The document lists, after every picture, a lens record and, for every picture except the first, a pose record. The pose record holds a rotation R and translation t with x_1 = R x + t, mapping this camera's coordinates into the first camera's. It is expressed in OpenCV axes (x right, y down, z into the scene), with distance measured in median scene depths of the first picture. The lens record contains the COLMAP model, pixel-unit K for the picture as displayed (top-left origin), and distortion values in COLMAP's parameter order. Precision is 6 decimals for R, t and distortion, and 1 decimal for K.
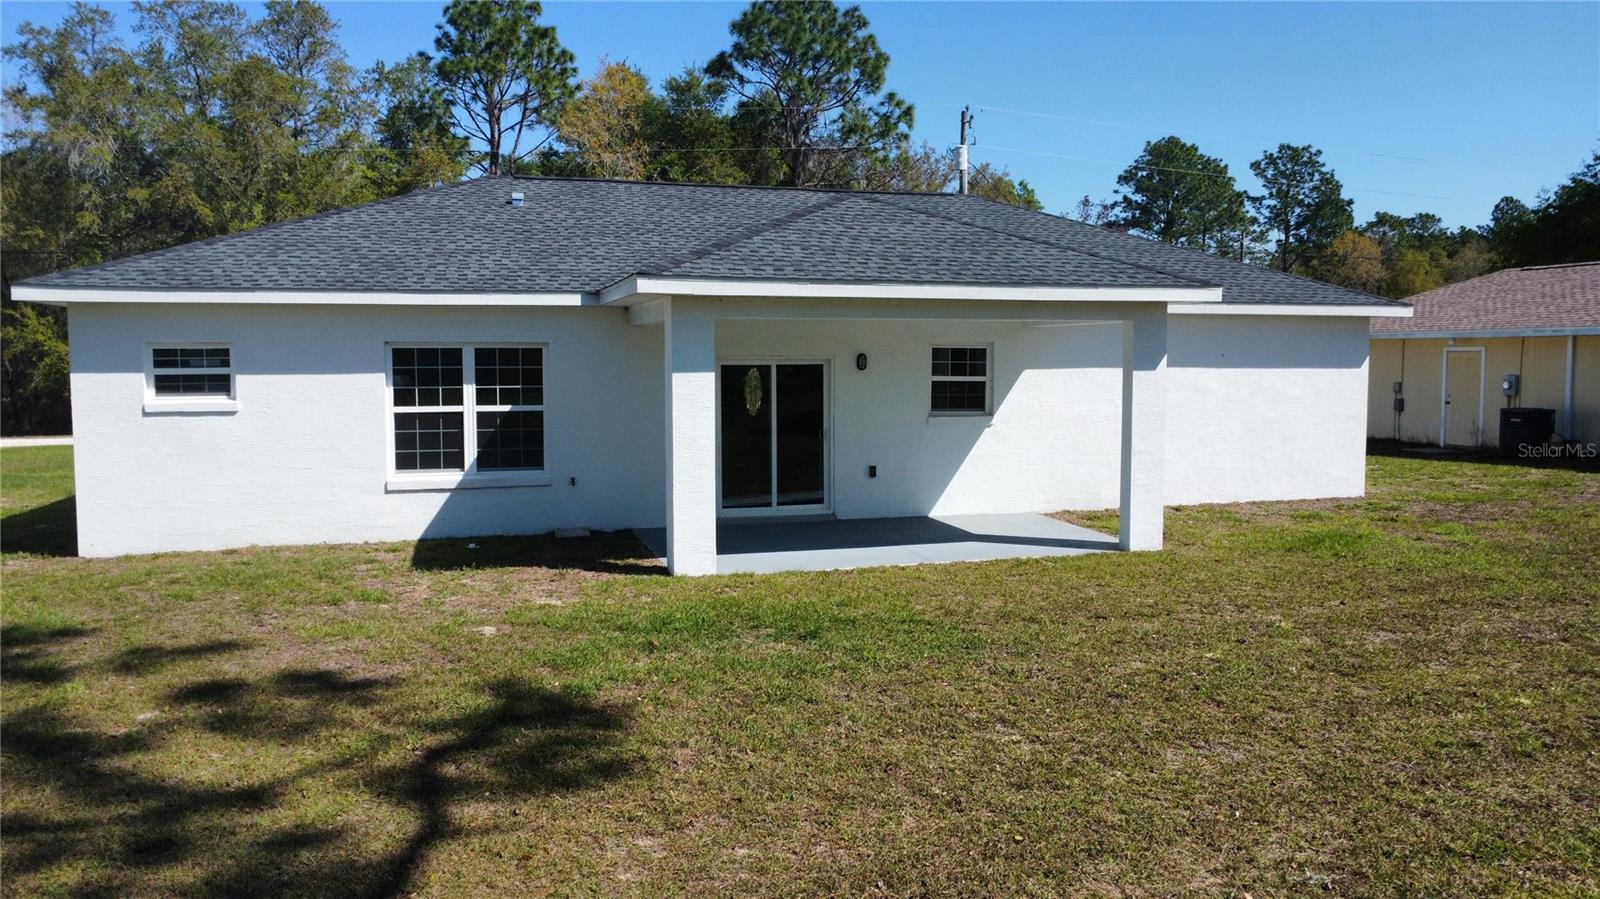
lens RADIAL K [[1151.0, 0, 790.2], [0, 1151.0, 443.5], [0, 0, 1]] dist [-0.012582, -0.012635]
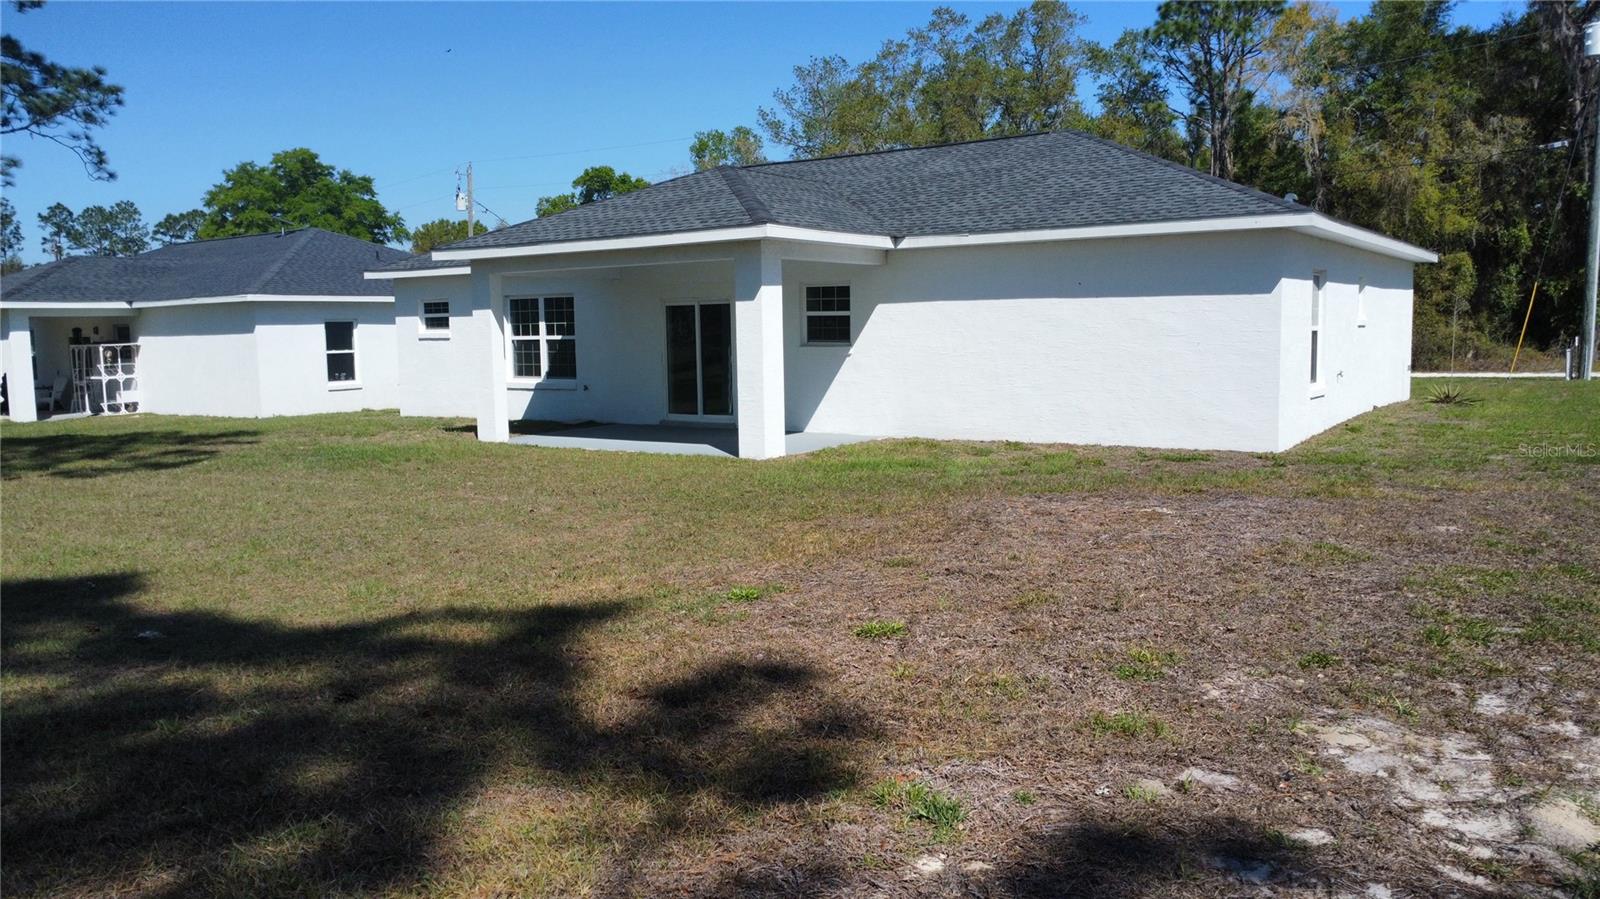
lens RADIAL K [[1151.0, 0, 806.5], [0, 1151.0, 452.5], [0, 0, 1]] dist [-0.012582, -0.012635]
pose [[0.633759, 0.072758, -0.770101, 1.166207], [-0.048663, 0.997345, 0.054180, 0.023371], [0.771998, 0.003139, 0.635617, 0.293898]]
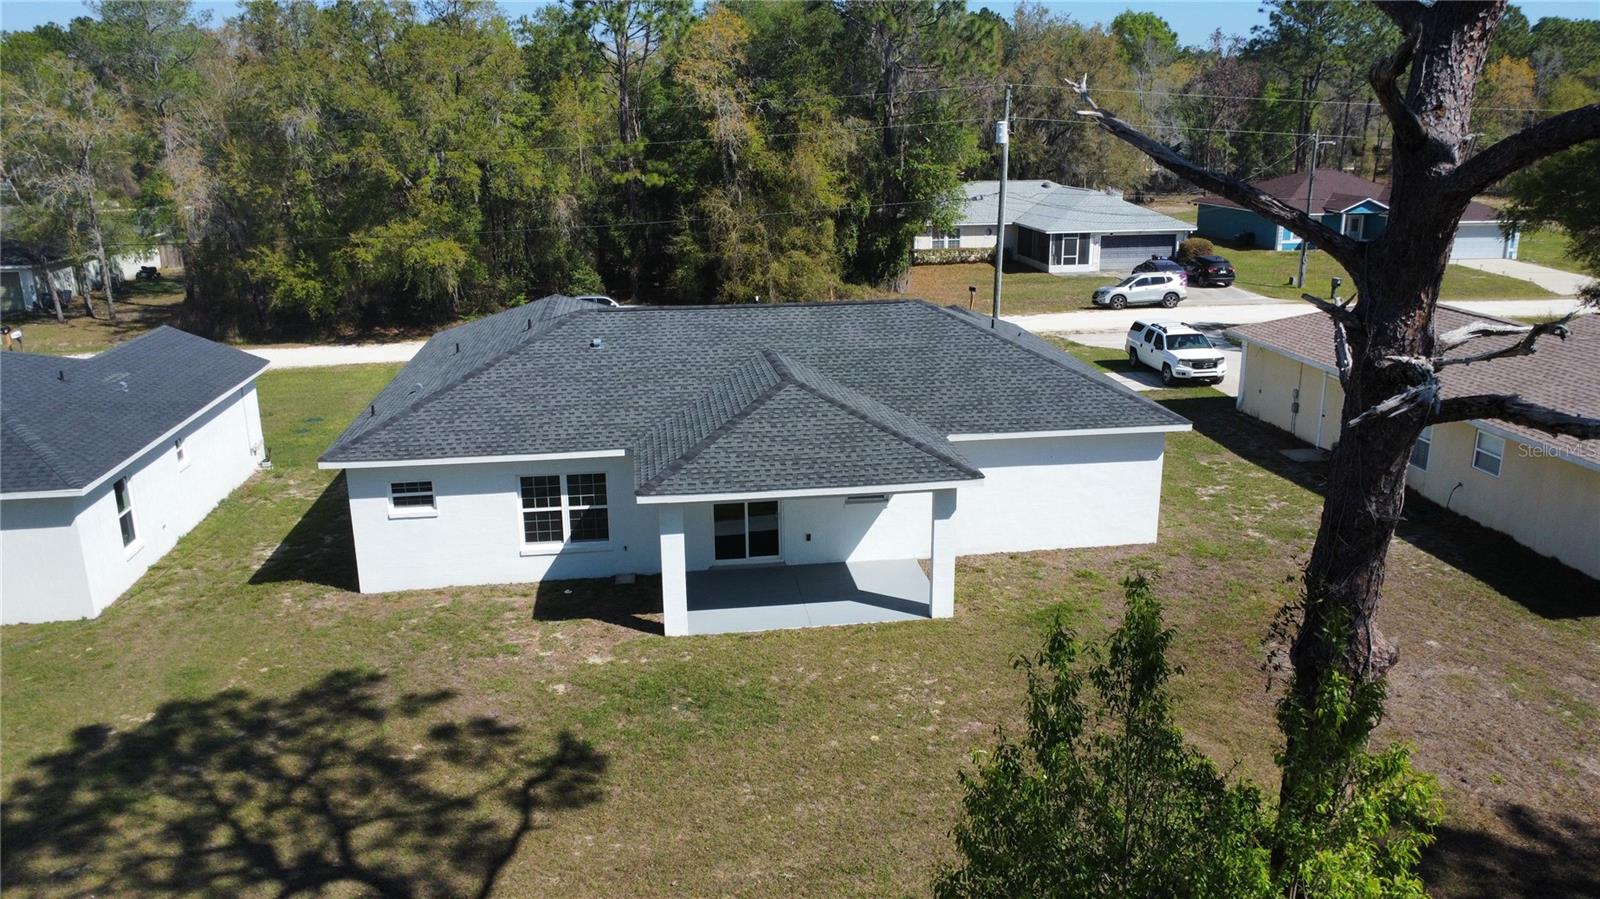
lens RADIAL K [[1151.0, 0, 798.8], [0, 1151.0, 460.7], [0, 0, 1]] dist [-0.012582, -0.012635]
pose [[0.991773, 0.034785, -0.123195, 0.282599], [-0.007856, 0.977098, 0.212647, -0.476526], [0.127771, -0.209930, 0.969332, -0.621985]]
